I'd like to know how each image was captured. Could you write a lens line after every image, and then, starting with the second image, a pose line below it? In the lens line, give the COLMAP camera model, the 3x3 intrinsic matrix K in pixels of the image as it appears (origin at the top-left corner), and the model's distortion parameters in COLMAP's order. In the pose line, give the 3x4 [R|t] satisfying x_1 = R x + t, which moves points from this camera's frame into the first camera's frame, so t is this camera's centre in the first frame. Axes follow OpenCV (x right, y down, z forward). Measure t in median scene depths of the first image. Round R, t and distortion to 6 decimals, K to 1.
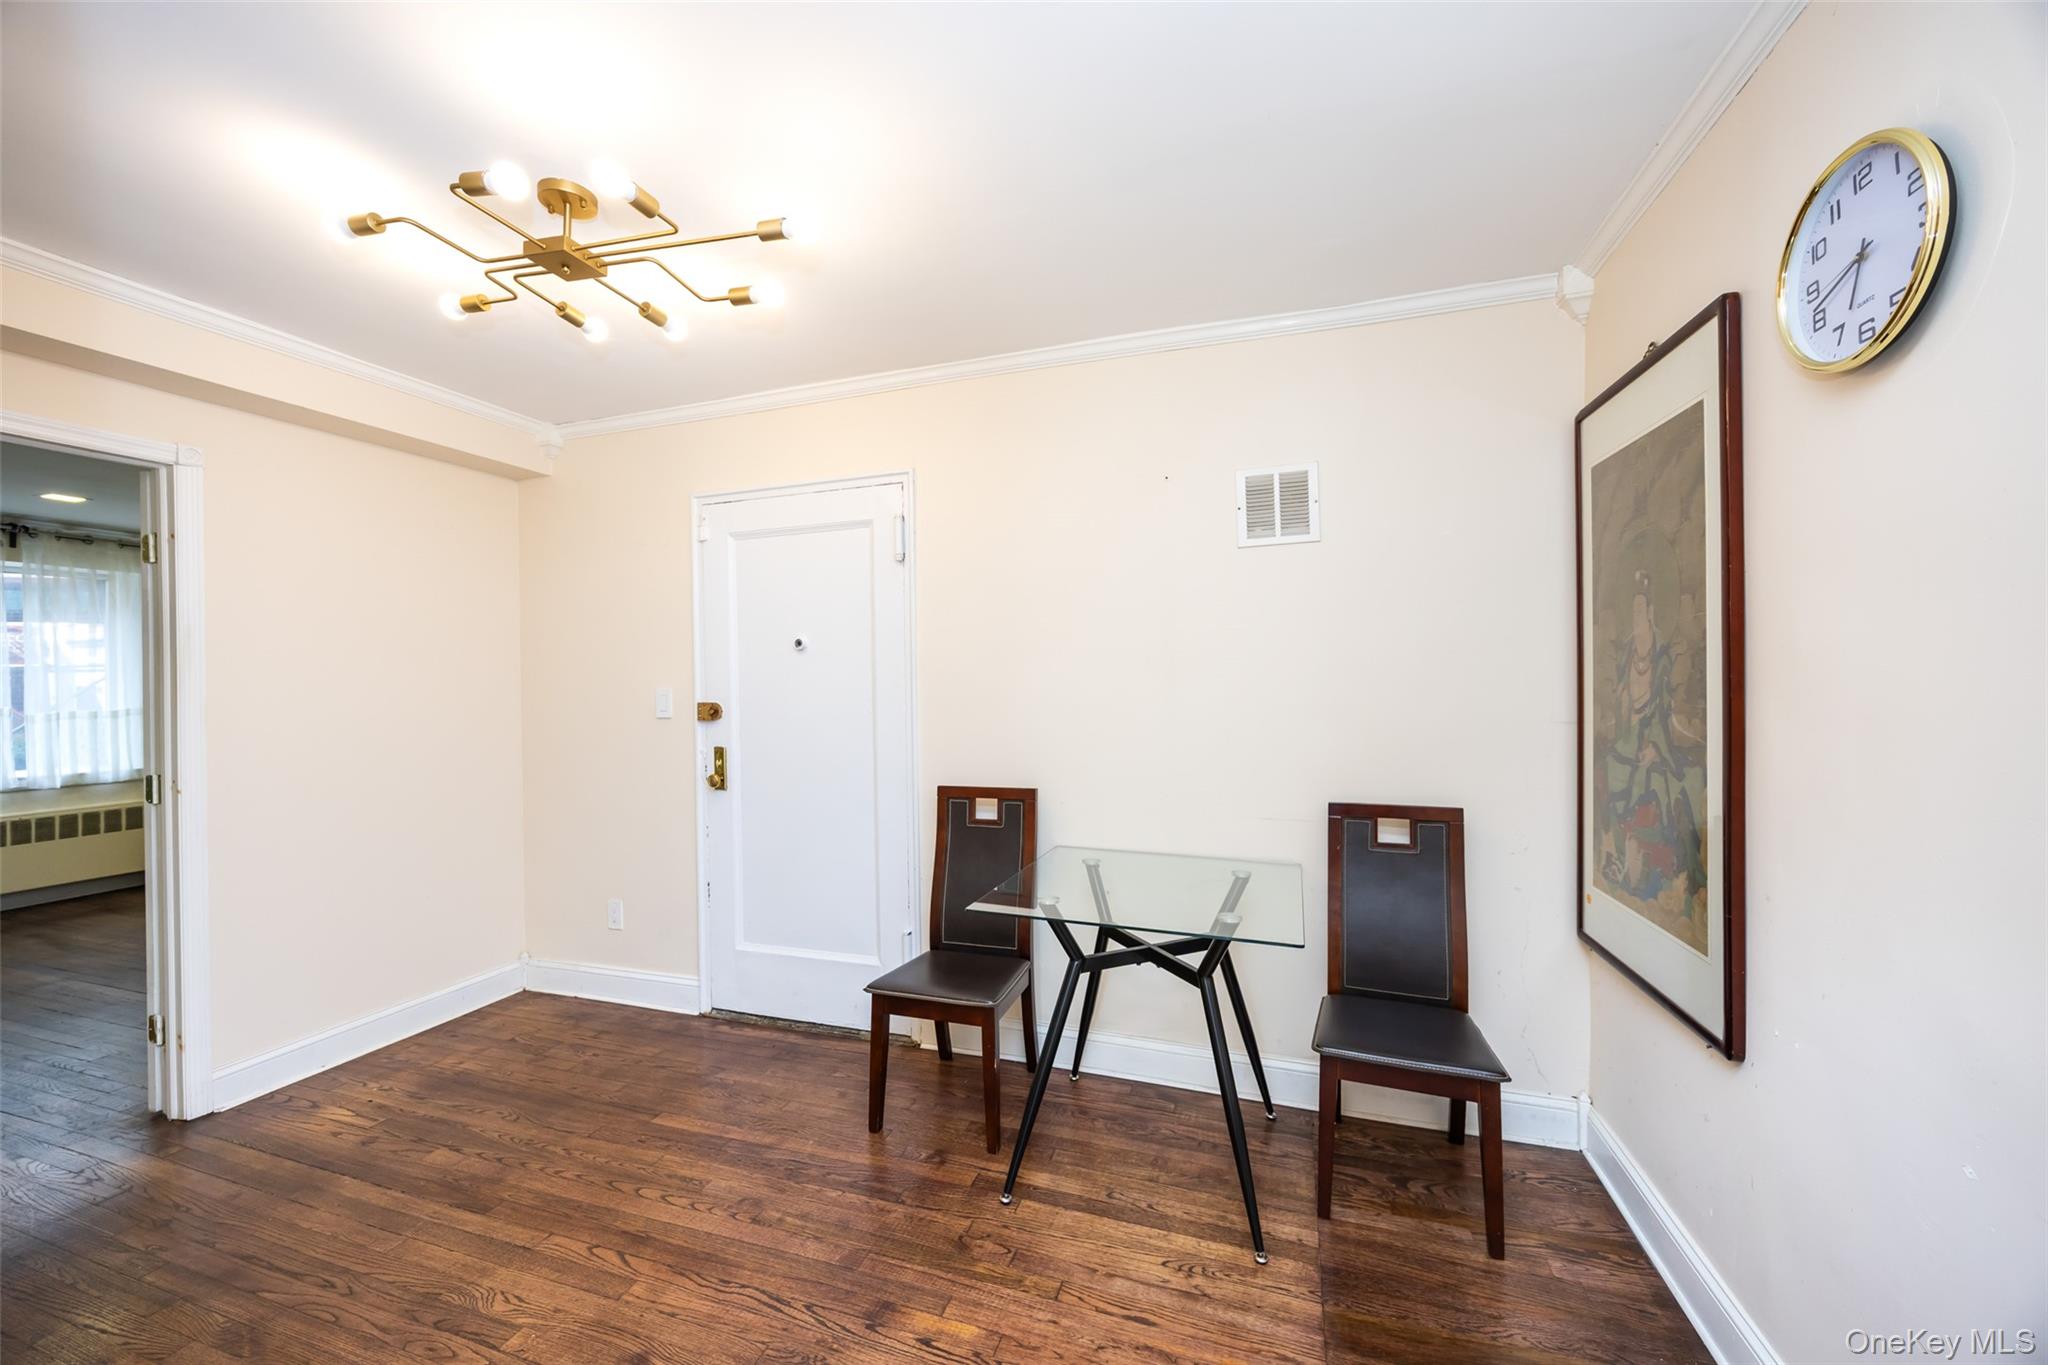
lens RADIAL K [[771.0, 0, 1032.0], [0, 771.0, 687.3], [0, 0, 1]] dist [-0.000544, 0.000269]
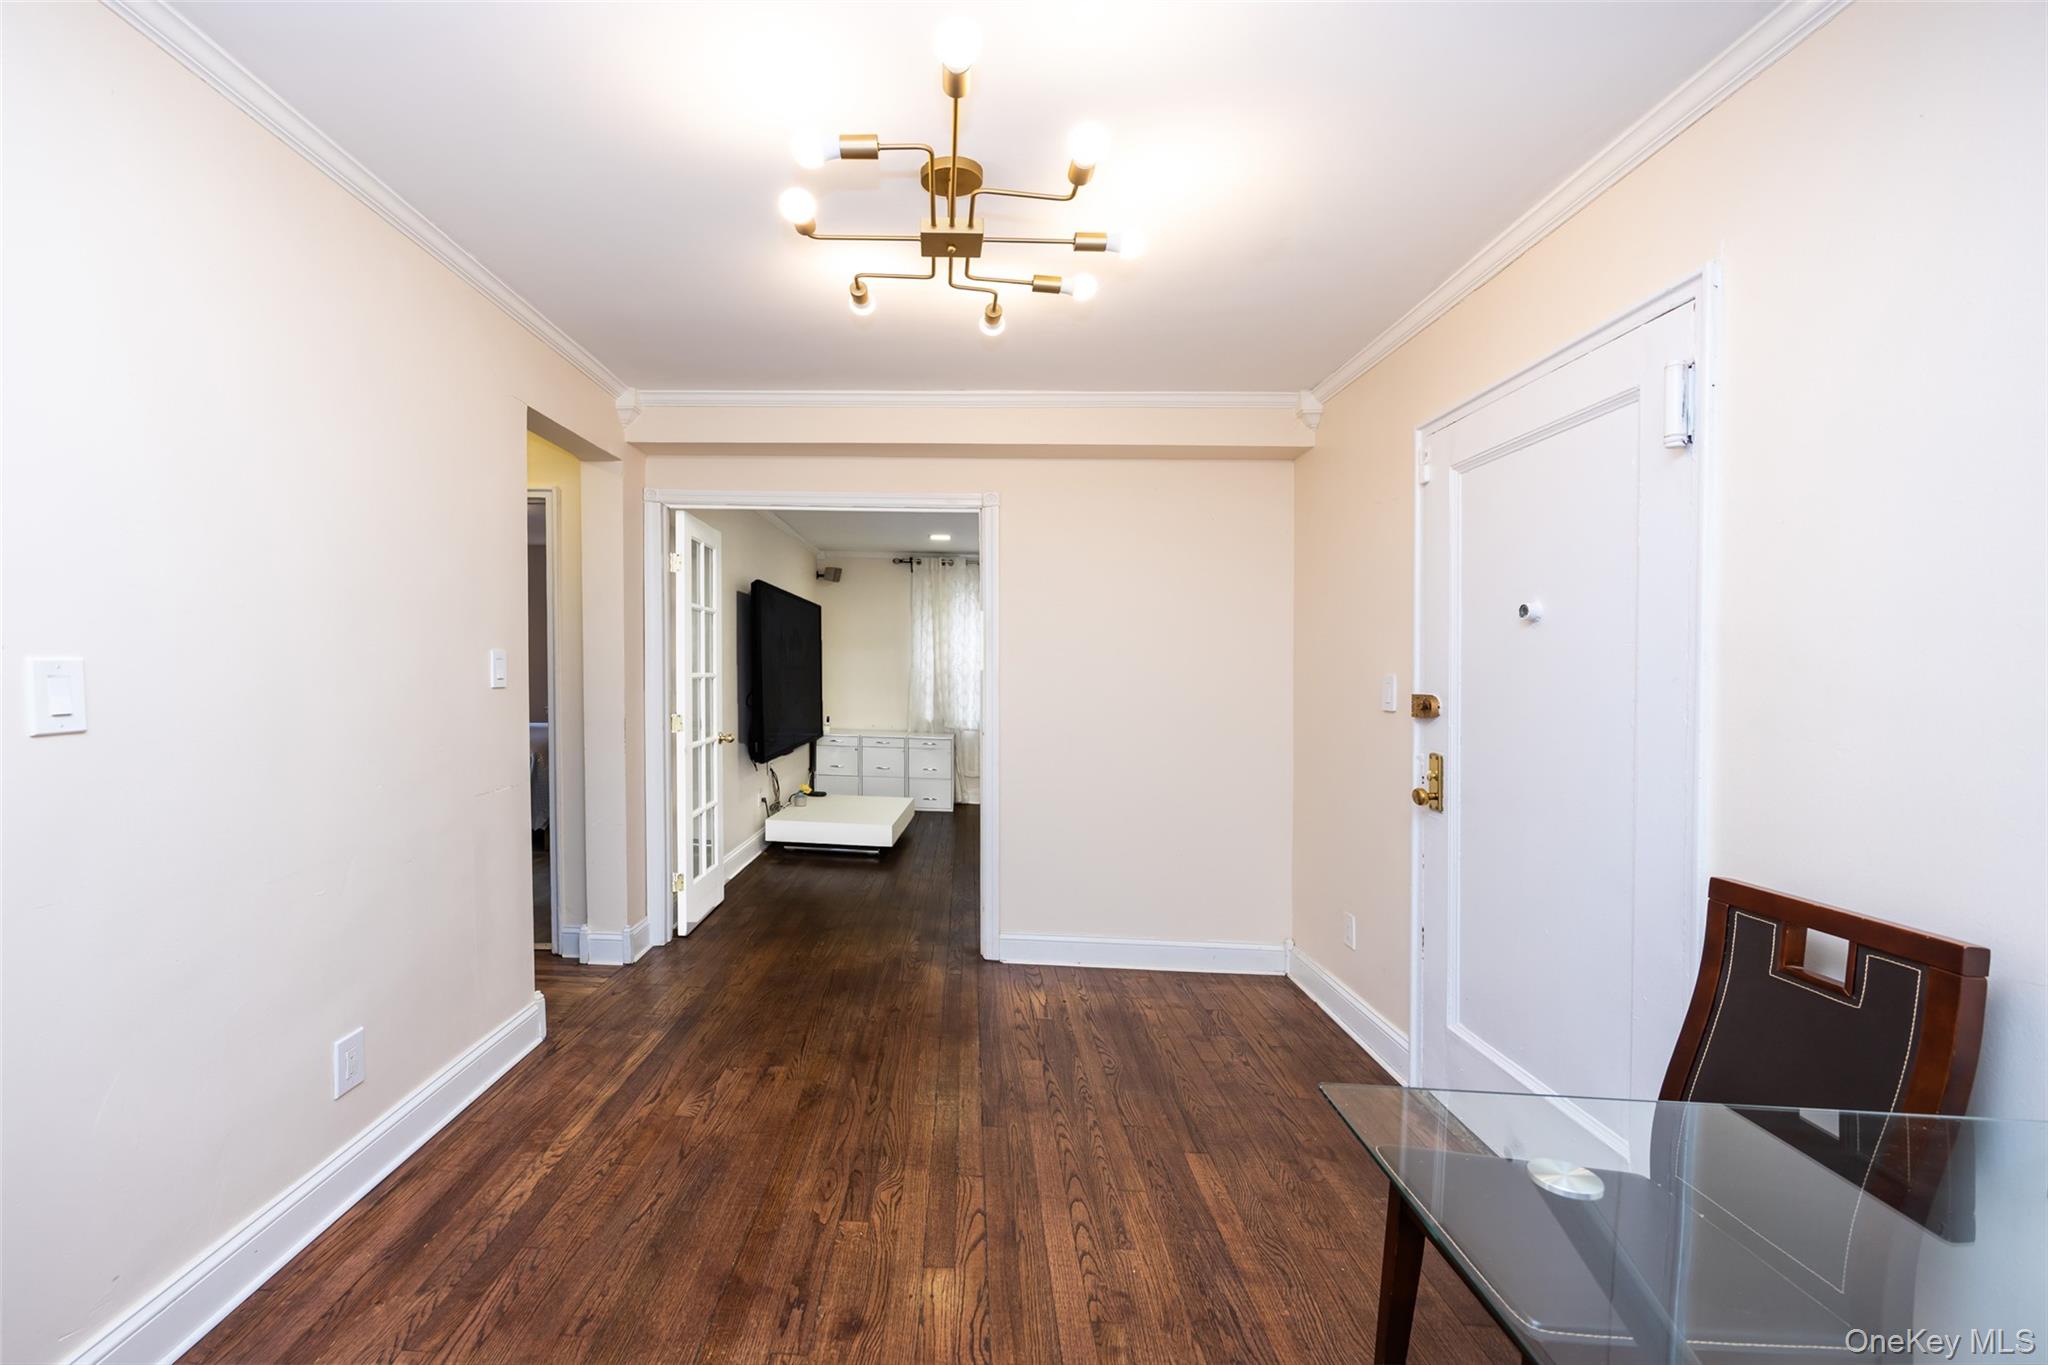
lens RADIAL K [[771.0, 0, 1032.0], [0, 771.0, 687.3], [0, 0, 1]] dist [-0.000544, 0.000269]
pose [[0.253078, 0.036745, -0.966748, 0.330963], [-0.030529, 0.999084, 0.029983, 0.001921], [0.966964, 0.021926, 0.253968, 0.649440]]
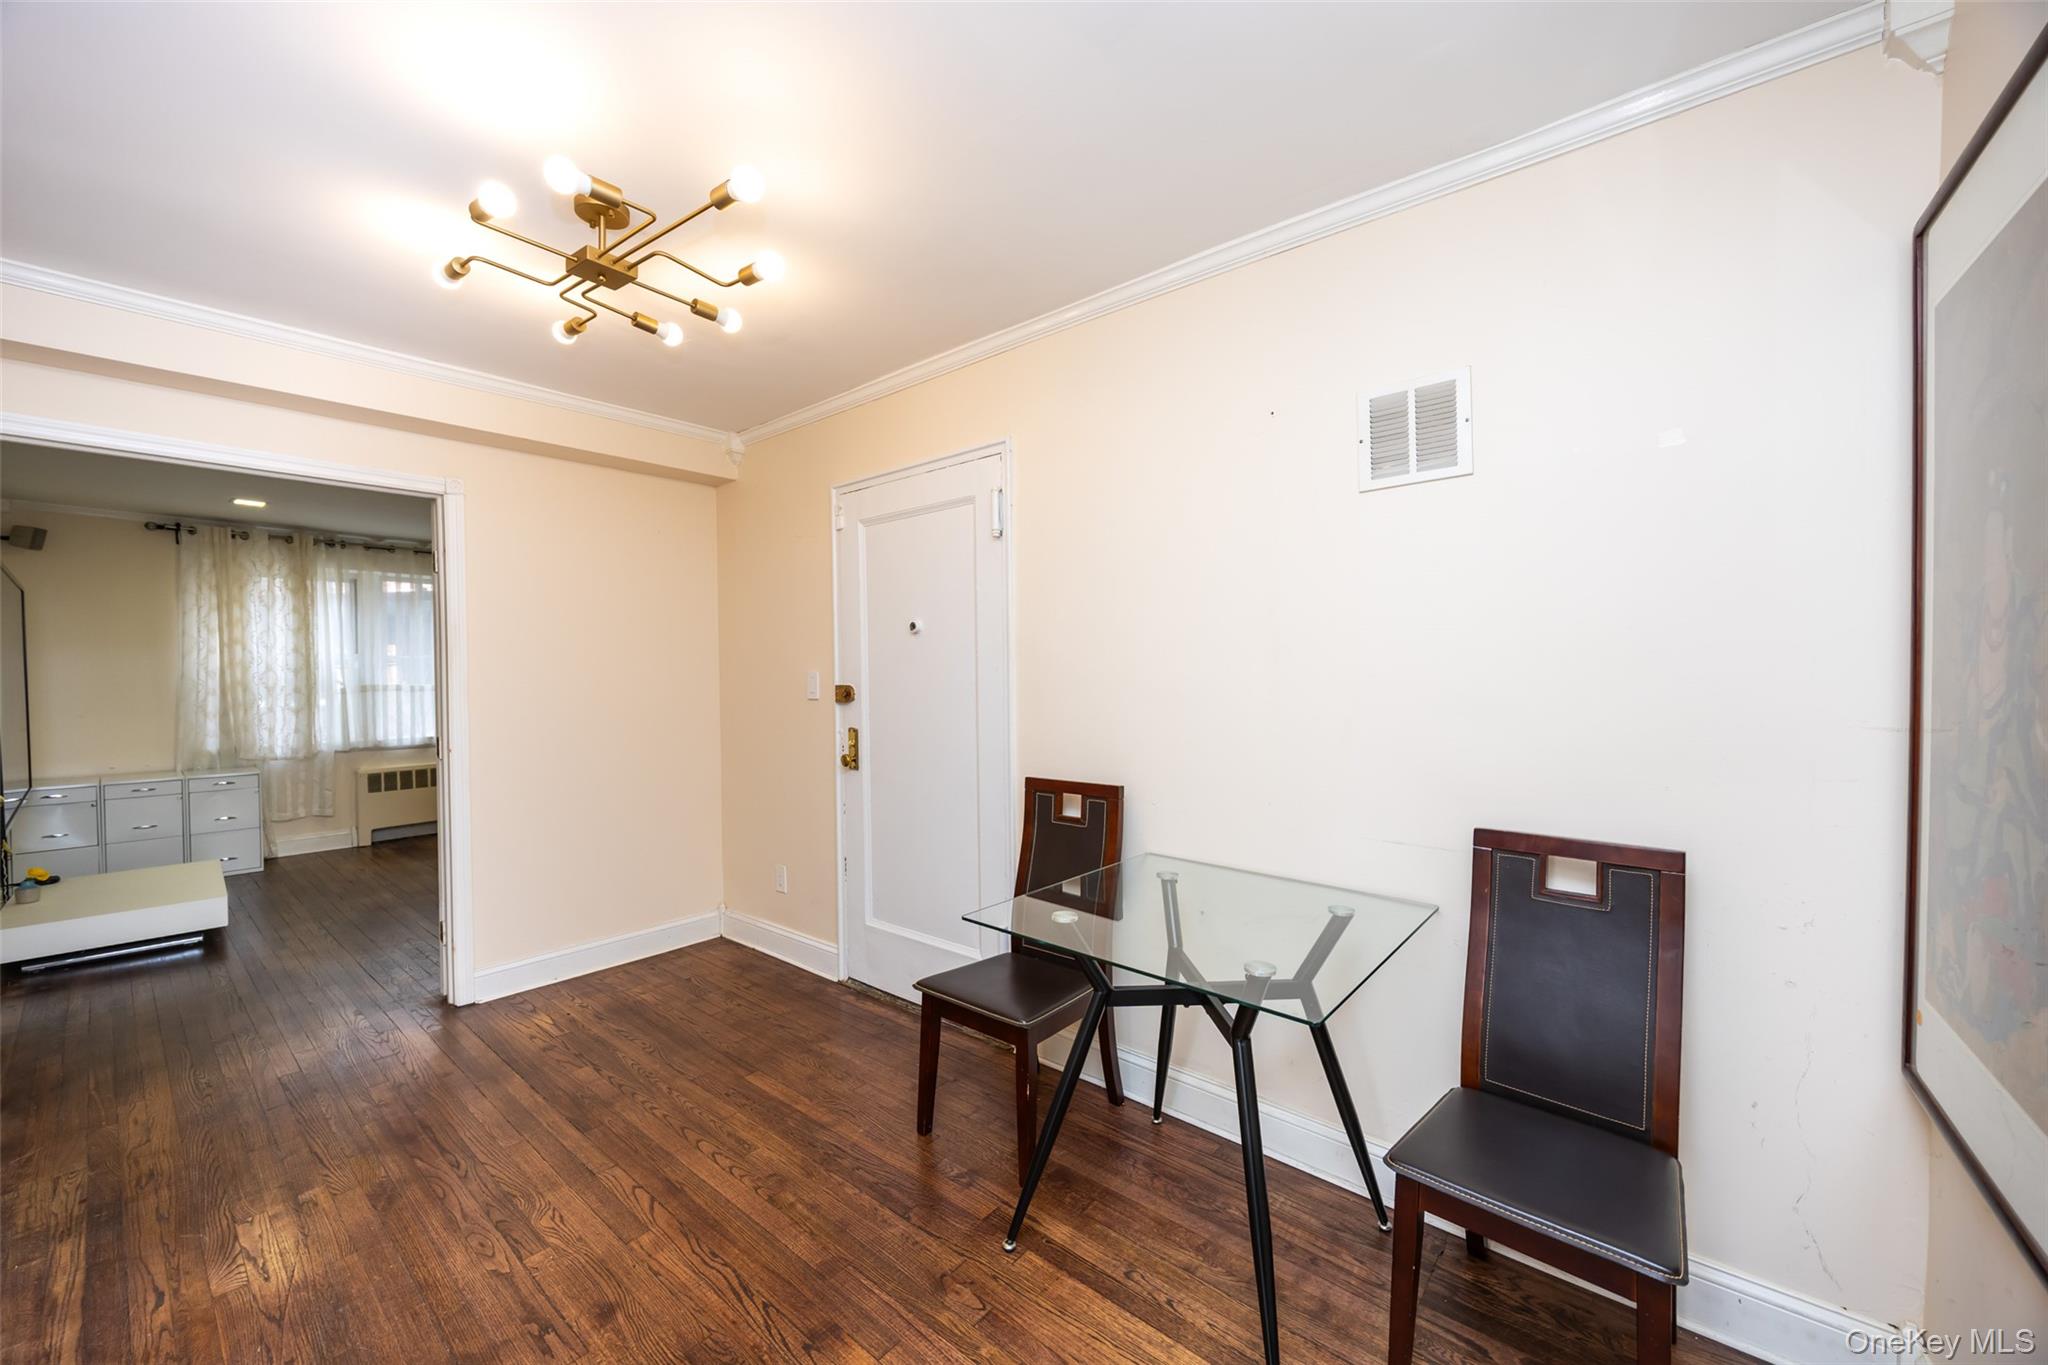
lens RADIAL K [[778.5, 0, 1008.2], [0, 778.5, 685.6], [0, 0, 1]] dist [-0.001335, -0.000166]
pose [[0.930620, 0.009683, -0.365860, 0.250997], [-0.003511, 0.999840, 0.017533, 0.001804], [0.365971, -0.015032, 0.930505, 0.151737]]
